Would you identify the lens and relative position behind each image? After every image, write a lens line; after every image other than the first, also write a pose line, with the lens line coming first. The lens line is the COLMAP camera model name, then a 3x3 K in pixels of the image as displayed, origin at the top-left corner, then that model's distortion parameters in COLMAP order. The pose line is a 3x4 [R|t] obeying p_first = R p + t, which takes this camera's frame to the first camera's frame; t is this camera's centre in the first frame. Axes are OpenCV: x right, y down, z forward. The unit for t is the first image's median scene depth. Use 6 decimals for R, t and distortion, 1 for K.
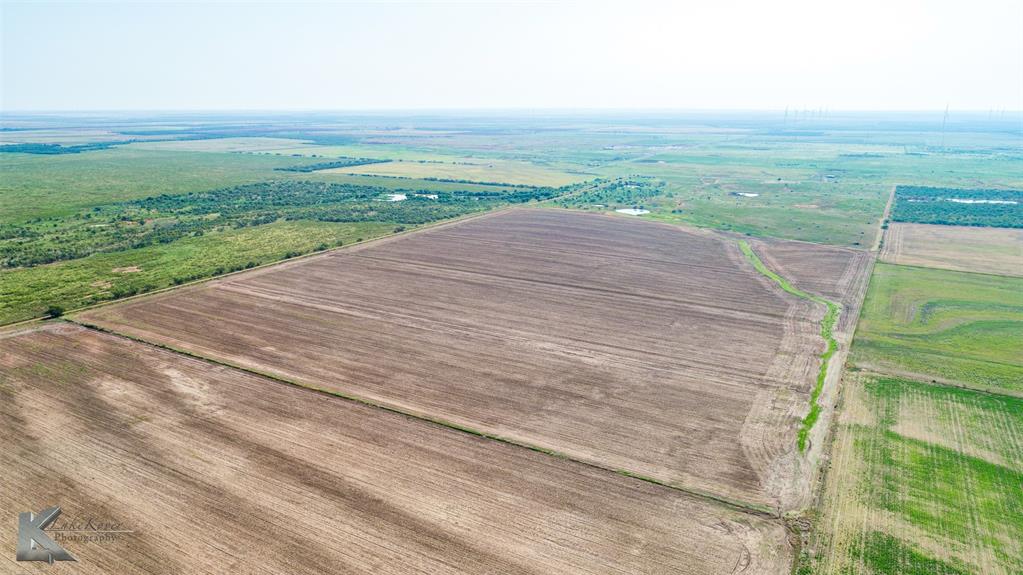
lens RADIAL K [[690.6, 0, 510.9], [0, 690.6, 286.0], [0, 0, 1]] dist [-0.014130, 0.009050]
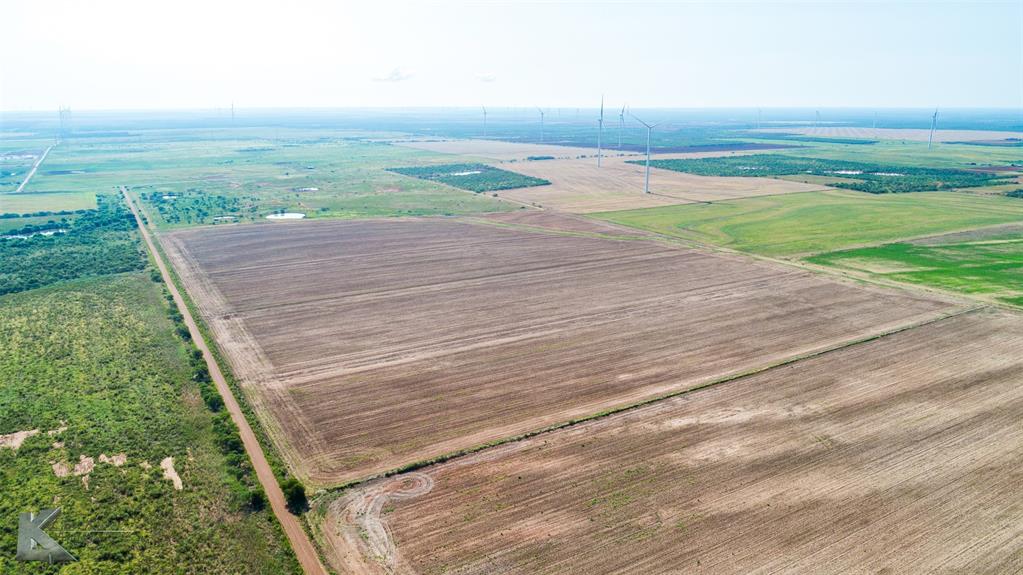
lens RADIAL K [[690.6, 0, 514.3], [0, 690.6, 282.0], [0, 0, 1]] dist [-0.014130, 0.009050]
pose [[0.492191, -0.221221, 0.841908, -0.643316], [0.224798, 0.966664, 0.122582, -0.092065], [-0.840960, 0.128926, 0.525513, 0.372056]]
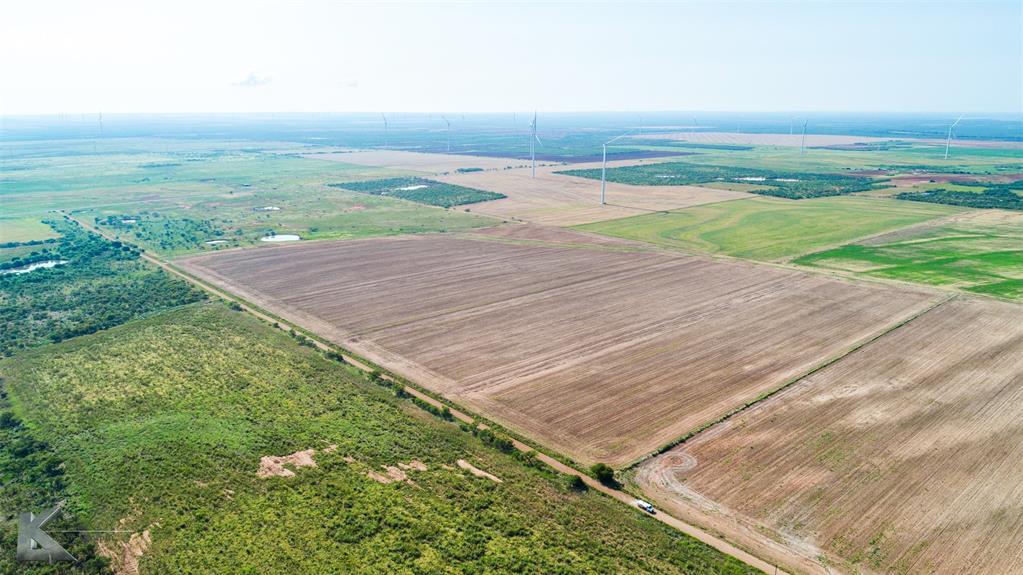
lens RADIAL K [[690.6, 0, 509.8], [0, 690.6, 297.0], [0, 0, 1]] dist [-0.014130, 0.009050]
pose [[0.321696, -0.254635, 0.911961, -0.814299], [0.244997, 0.952744, 0.179600, -0.170030], [-0.914597, 0.165651, 0.368878, 0.532503]]
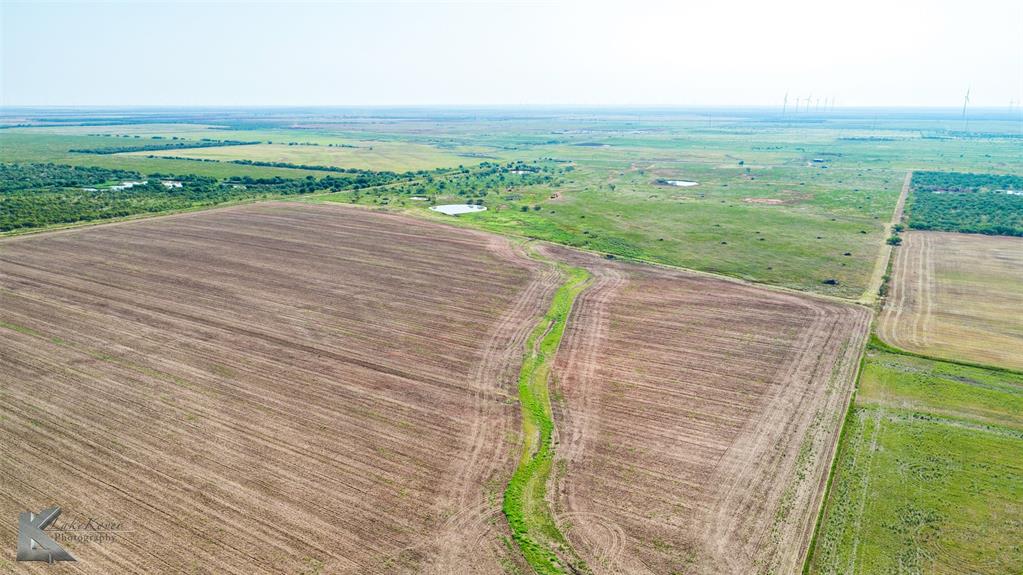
lens RADIAL K [[690.6, 0, 509.4], [0, 690.6, 288.2], [0, 0, 1]] dist [-0.014130, 0.009050]
pose [[0.999904, 0.005024, -0.012946, 0.312905], [-0.004942, 0.999967, 0.006413, -0.061558], [0.012978, -0.006348, 0.999896, 0.574480]]
